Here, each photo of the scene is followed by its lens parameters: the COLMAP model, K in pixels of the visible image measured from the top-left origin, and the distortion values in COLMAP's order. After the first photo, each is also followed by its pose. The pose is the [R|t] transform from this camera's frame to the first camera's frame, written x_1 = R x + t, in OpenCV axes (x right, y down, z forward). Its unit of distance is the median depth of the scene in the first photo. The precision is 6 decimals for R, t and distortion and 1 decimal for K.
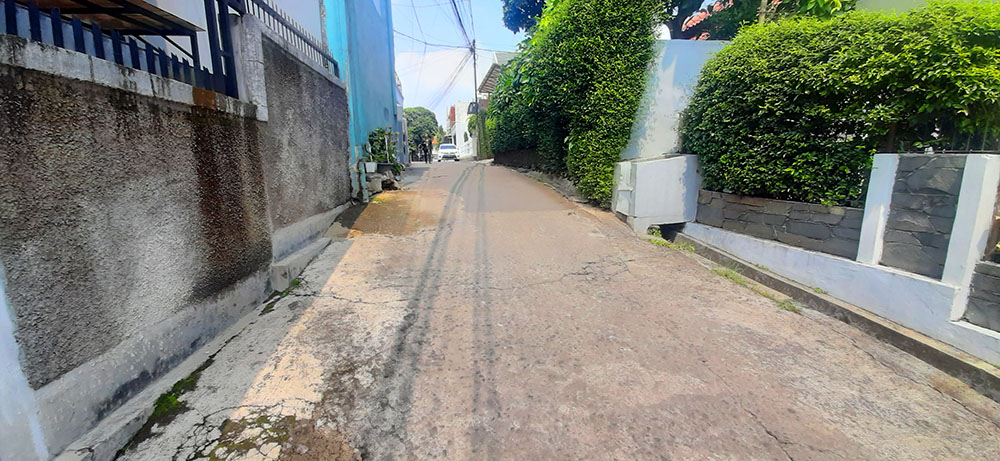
lens RADIAL K [[390.3, 0, 502.1], [0, 390.3, 231.6], [0, 0, 1]] dist [-0.007005, -0.000419]
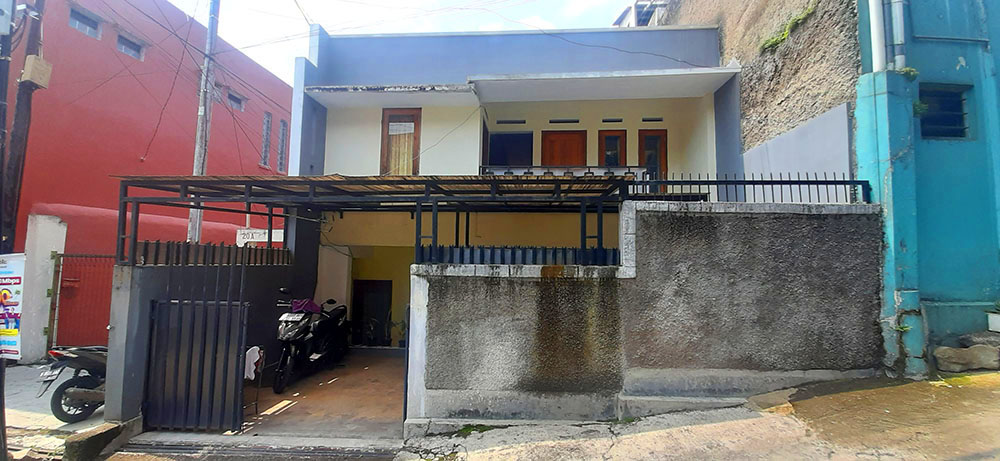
lens RADIAL K [[390.3, 0, 503.8], [0, 390.3, 228.7], [0, 0, 1]] dist [-0.007005, -0.000419]
pose [[-0.114433, -0.061737, -0.991511, 0.951528], [-0.186800, 0.981601, -0.039561, -0.430134], [0.975710, 0.180687, -0.123860, 0.997307]]
